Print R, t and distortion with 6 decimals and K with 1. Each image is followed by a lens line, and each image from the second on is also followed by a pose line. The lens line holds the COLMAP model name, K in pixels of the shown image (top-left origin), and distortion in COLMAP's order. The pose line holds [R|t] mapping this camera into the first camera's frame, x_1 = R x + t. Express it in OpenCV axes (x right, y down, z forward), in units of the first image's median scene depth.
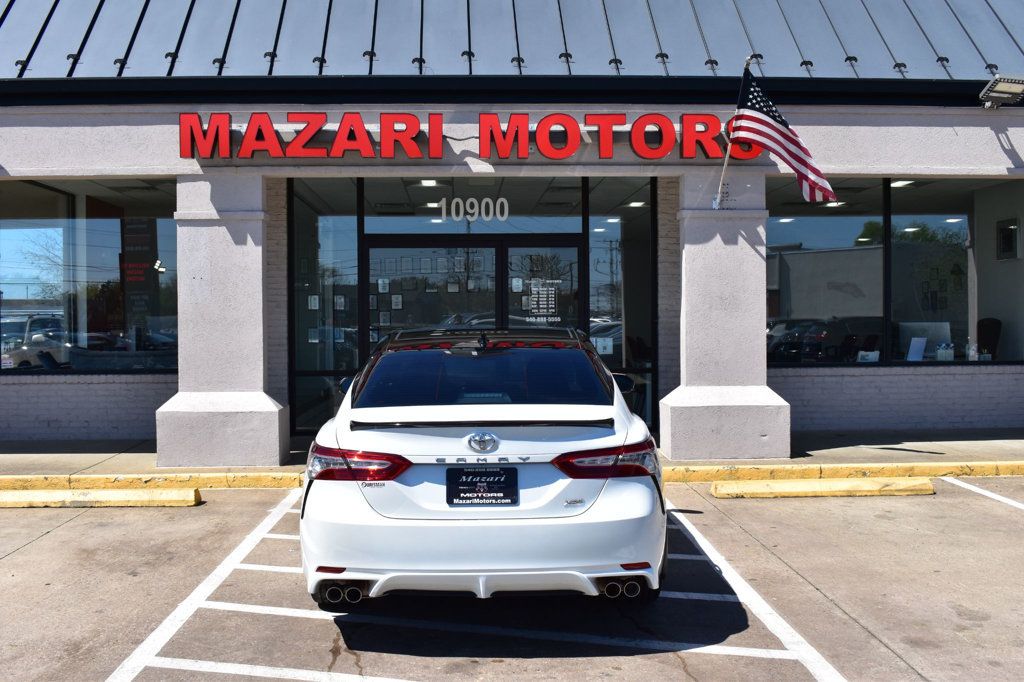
lens RADIAL K [[1095.7, 0, 518.8], [0, 1095.7, 341.8], [0, 0, 1]] dist [-0.064839, 0.000000]
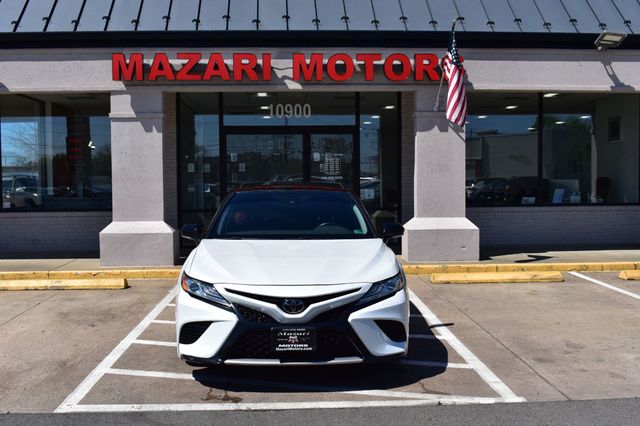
lens RADIAL K [[684.8, 0, 324.2], [0, 684.8, 214.7], [0, 0, 1]] dist [-0.064839, 0.000000]
pose [[0.999960, -0.001285, 0.008865, 0.001718], [0.000994, 0.999463, 0.032756, 0.001810], [-0.008902, -0.032746, 0.999424, -0.042913]]
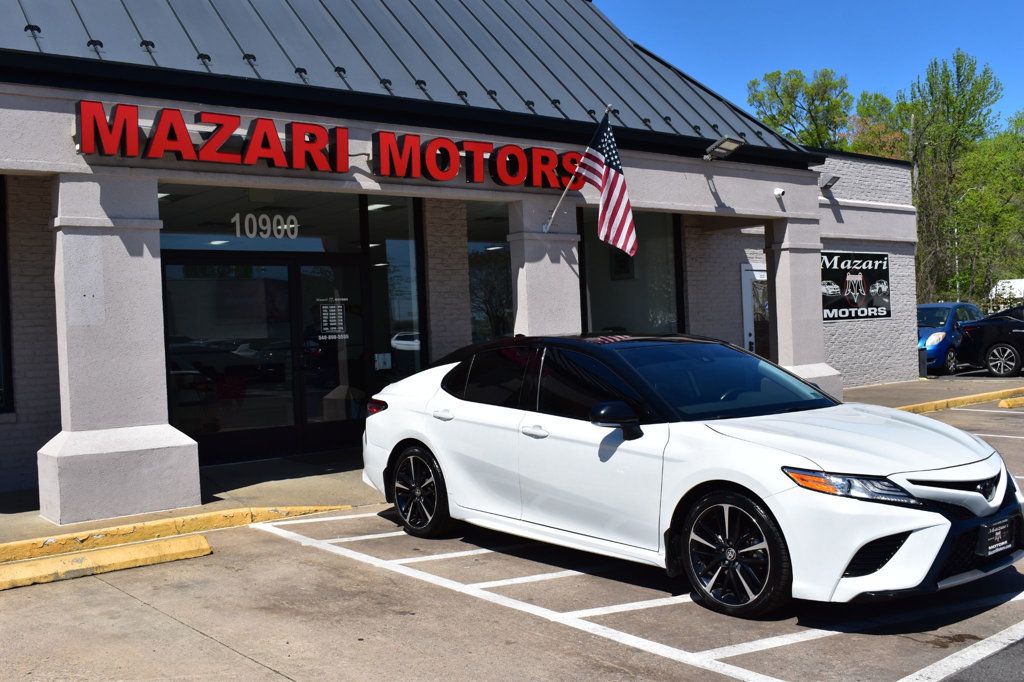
lens RADIAL K [[1037.5, 0, 511.8], [0, 1037.5, 334.1], [0, 0, 1]] dist [-0.055591, 0.000000]
pose [[0.796350, -0.028981, 0.604141, -0.513817], [0.047769, 0.998745, -0.015057, -0.000853], [-0.602947, 0.040849, 0.796735, 0.164862]]
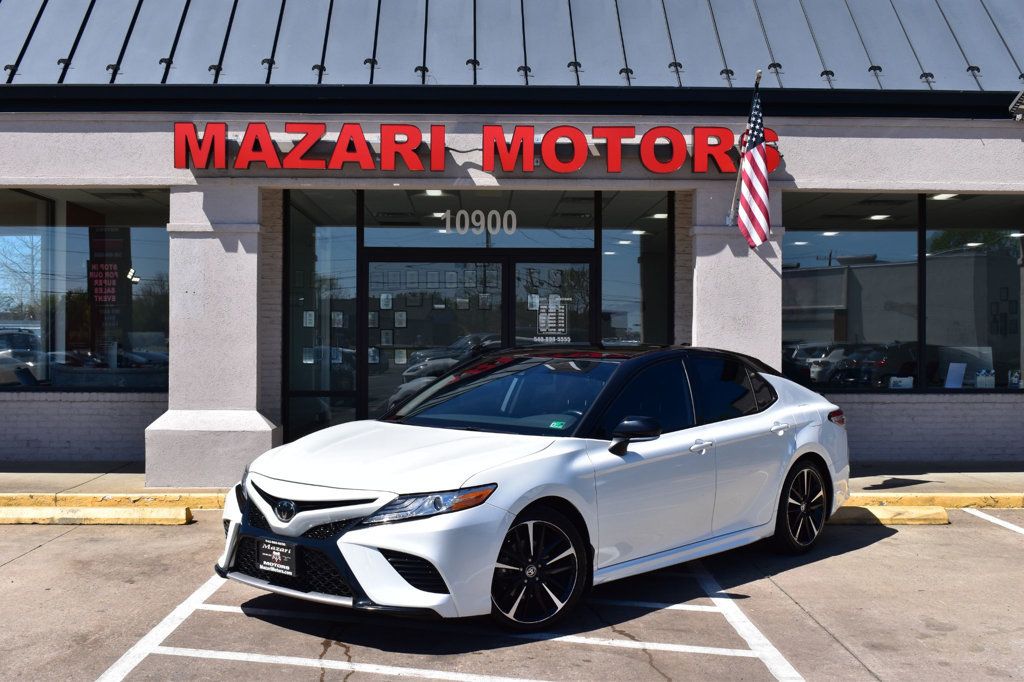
lens RADIAL K [[1248.4, 0, 514.7], [0, 1248.4, 343.9], [0, 0, 1]] dist [-0.047745, 0.000000]
pose [[0.999715, 0.010652, -0.021376, 0.016980], [-0.011034, 0.999780, -0.017850, 0.004019], [0.021181, 0.018080, 0.999612, -0.095967]]
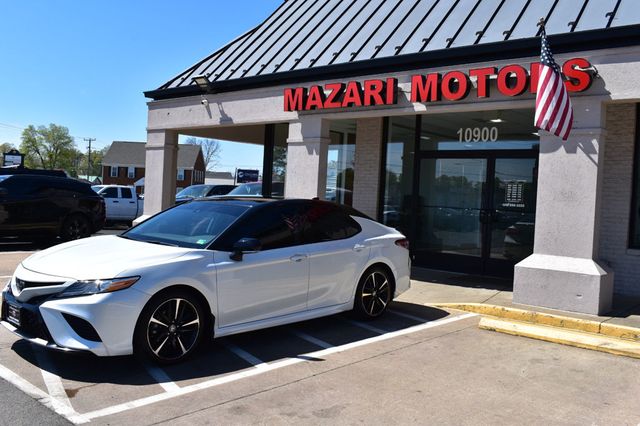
lens RADIAL K [[611.4, 0, 320.5], [0, 611.4, 212.4], [0, 0, 1]] dist [-0.082526, 0.000000]
pose [[0.715444, 0.059499, -0.696133, 0.509280], [-0.067851, 0.997575, 0.015530, -0.006263], [0.695368, 0.036123, 0.717745, 0.243290]]
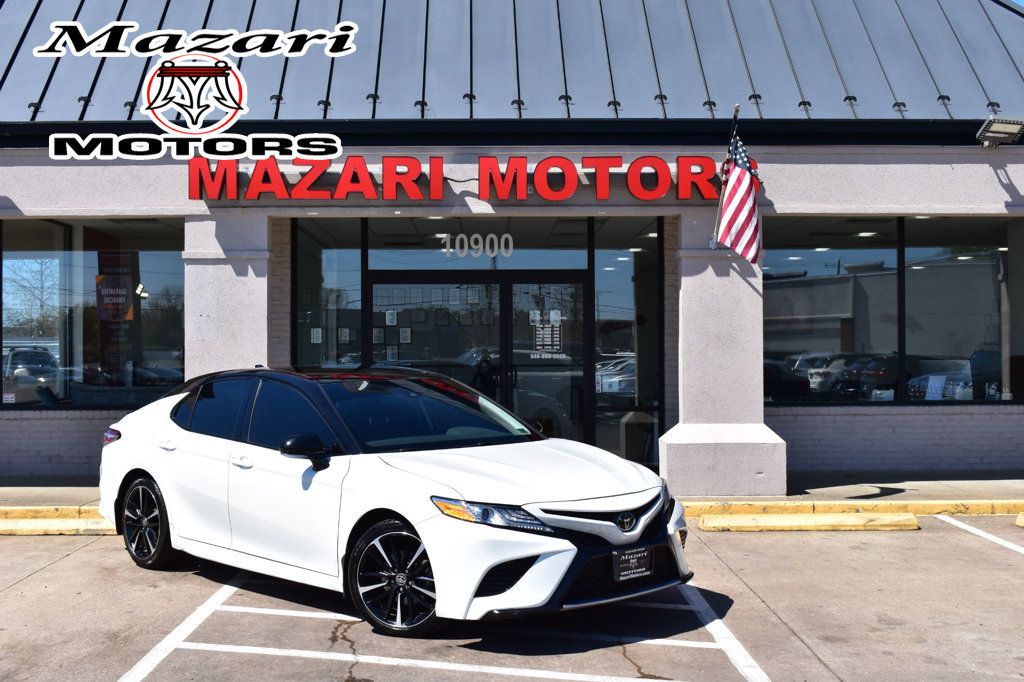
lens RADIAL K [[1235.7, 0, 511.8], [0, 1235.7, 346.2], [0, 0, 1]] dist [-0.048628, 0.000000]
pose [[0.999604, 0.003173, -0.027970, 0.026963], [-0.003902, 0.999653, -0.026032, -0.000546], [0.027877, 0.026131, 0.999270, -0.149144]]
